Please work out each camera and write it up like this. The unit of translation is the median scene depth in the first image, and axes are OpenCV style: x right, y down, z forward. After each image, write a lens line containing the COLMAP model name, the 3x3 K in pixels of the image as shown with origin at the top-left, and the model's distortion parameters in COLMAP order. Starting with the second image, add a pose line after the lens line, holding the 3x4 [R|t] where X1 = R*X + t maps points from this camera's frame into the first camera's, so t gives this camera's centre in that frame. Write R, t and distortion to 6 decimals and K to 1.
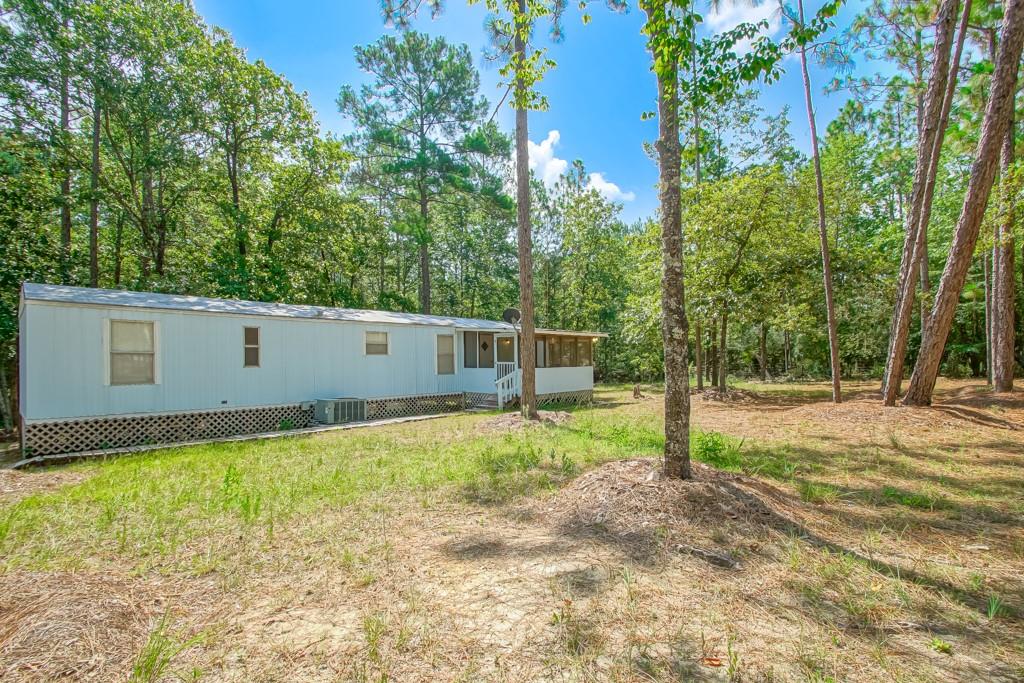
lens RADIAL K [[456.2, 0, 510.7], [0, 456.2, 354.2], [0, 0, 1]] dist [0.027912, -0.025170]
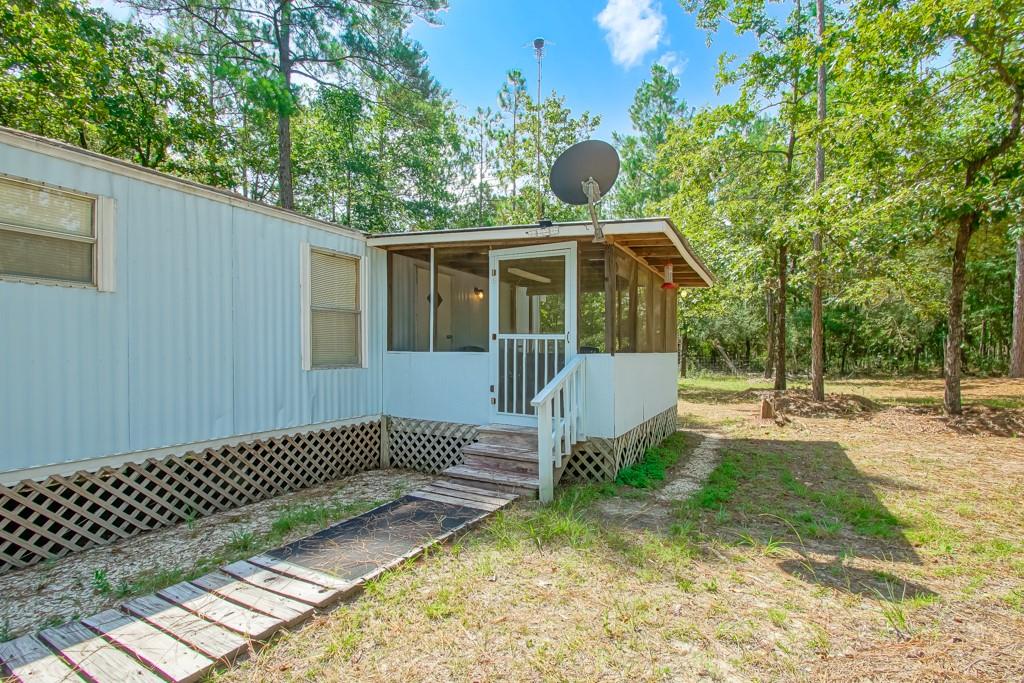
lens RADIAL K [[456.2, 0, 510.7], [0, 456.2, 354.2], [0, 0, 1]] dist [0.027912, -0.025170]
pose [[0.964297, 0.008490, 0.264687, -0.104642], [-0.013461, 0.999765, 0.016972, 0.025032], [-0.264481, -0.019929, 0.964185, 0.617829]]
